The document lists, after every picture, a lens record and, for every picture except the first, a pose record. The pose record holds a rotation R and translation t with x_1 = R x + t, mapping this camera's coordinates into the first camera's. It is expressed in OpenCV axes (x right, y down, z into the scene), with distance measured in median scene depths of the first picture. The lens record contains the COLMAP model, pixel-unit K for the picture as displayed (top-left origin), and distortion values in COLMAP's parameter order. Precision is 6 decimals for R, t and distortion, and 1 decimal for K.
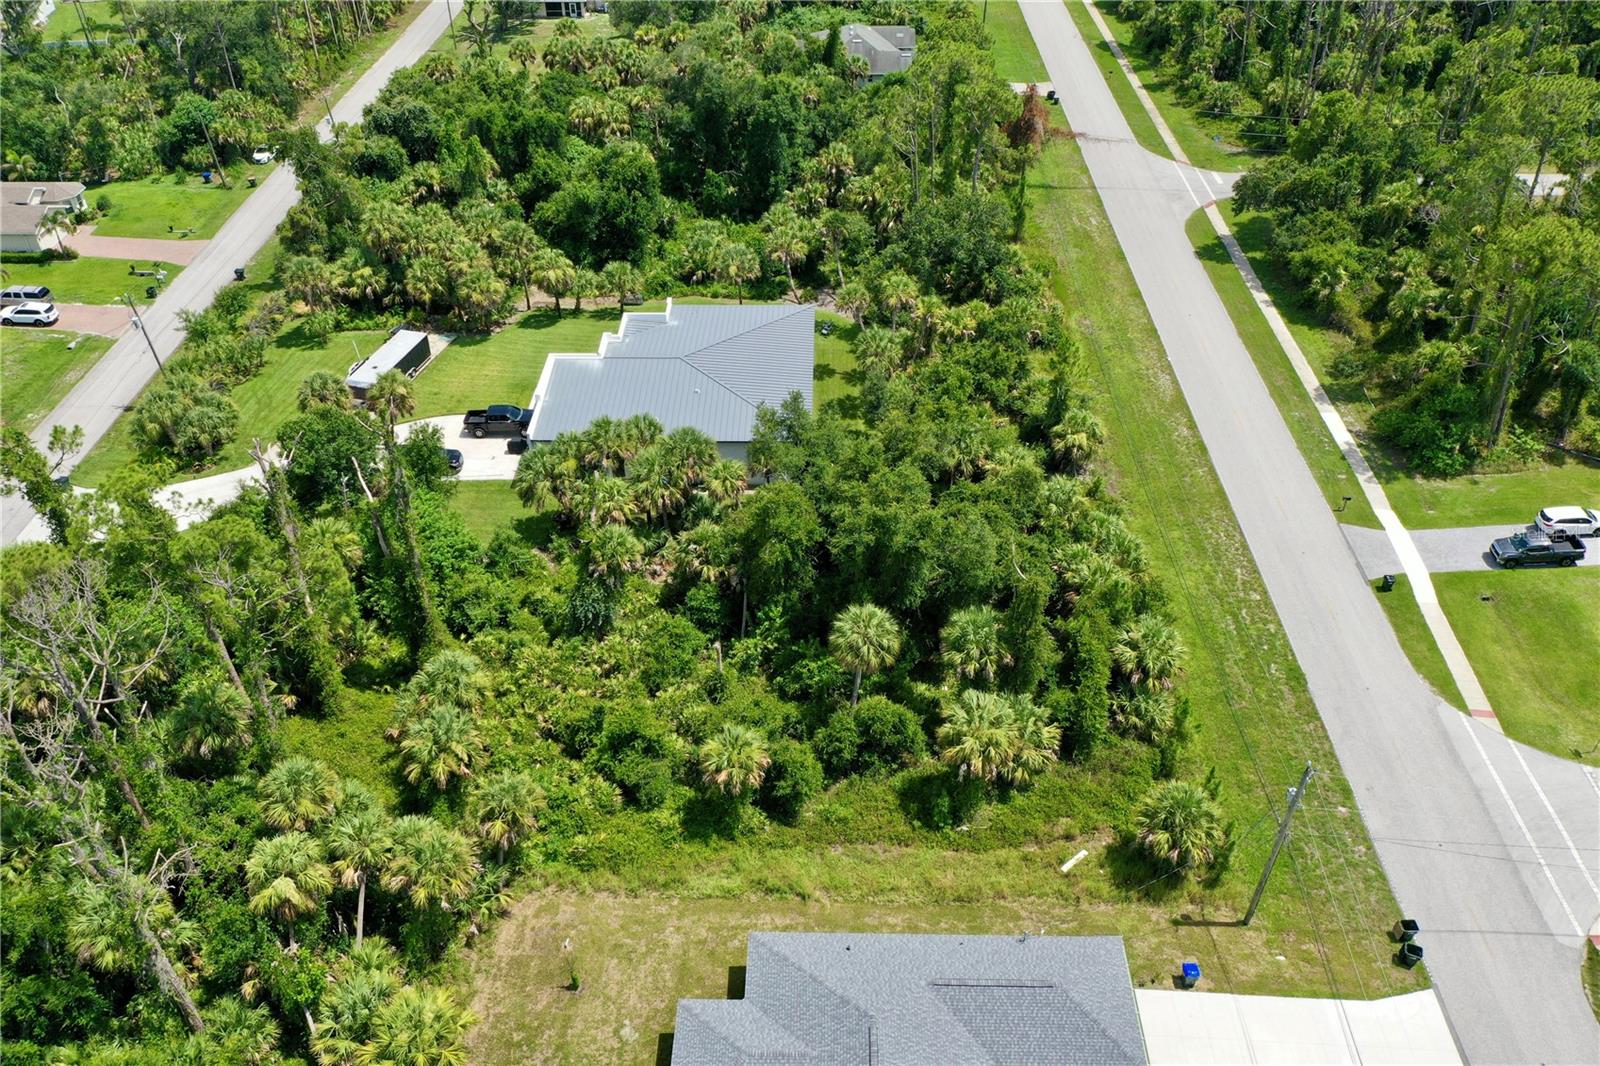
lens RADIAL K [[1259.5, 0, 803.5], [0, 1259.5, 536.5], [0, 0, 1]] dist [-0.009004, 0.002069]
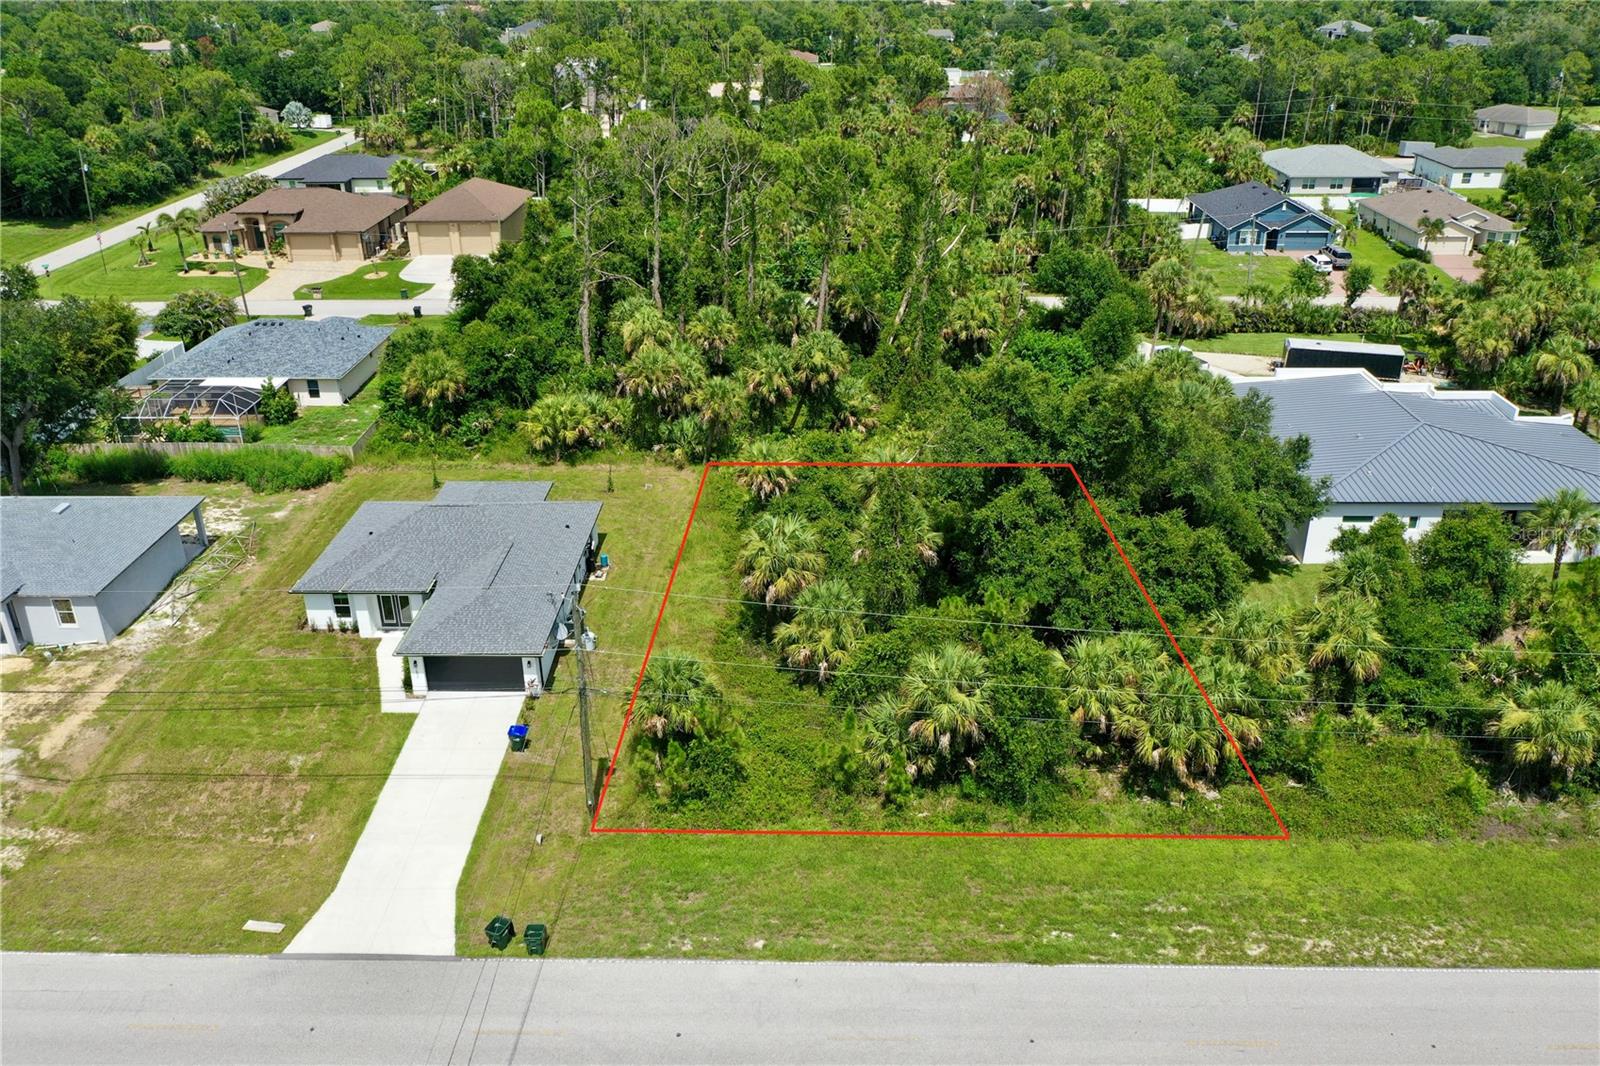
lens RADIAL K [[1262.8, 0, 801.2], [0, 1262.8, 529.3], [0, 0, 1]] dist [-0.006283, 0.001301]
pose [[-0.004357, 0.431425, -0.902138, 0.784667], [-0.604977, 0.717187, 0.345899, -0.155851], [0.796231, 0.547280, 0.257878, 0.605587]]
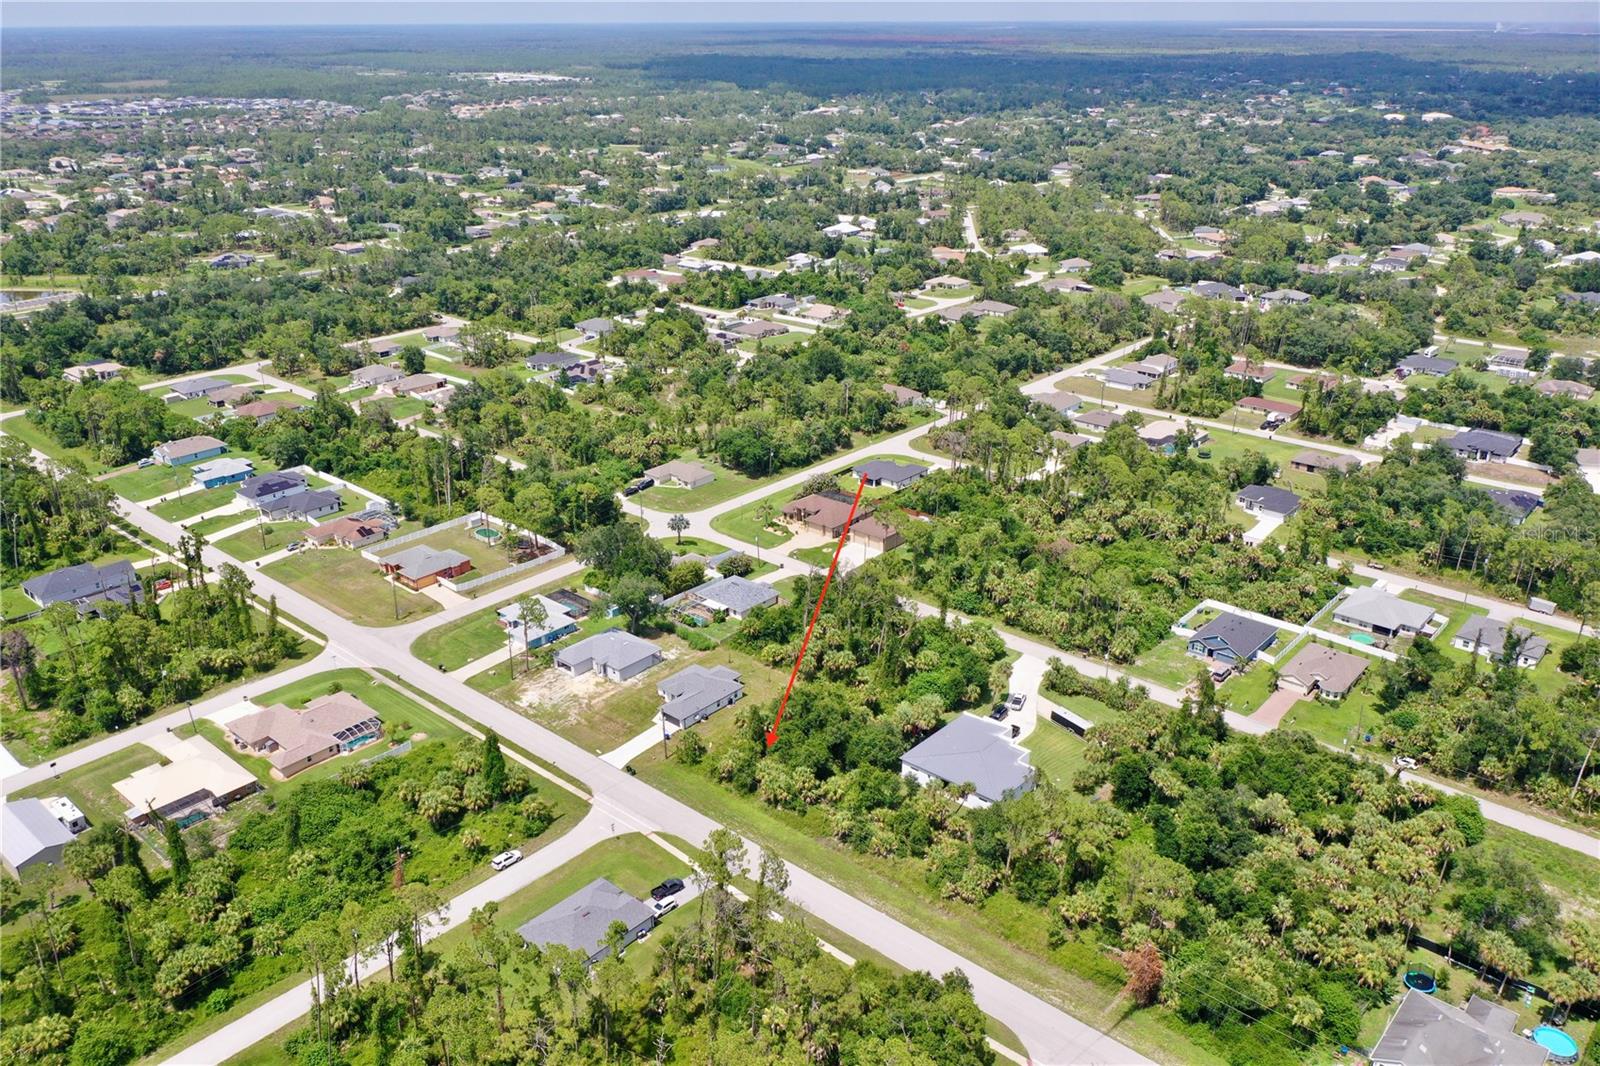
lens RADIAL K [[1264.8, 0, 800.9], [0, 1264.8, 529.3], [0, 0, 1]] dist [-0.005404, 0.002239]
pose [[-0.644971, 0.298219, -0.703618, 1.912795], [-0.461266, 0.582167, 0.669563, -2.095349], [0.609299, 0.756404, -0.237923, 1.235120]]
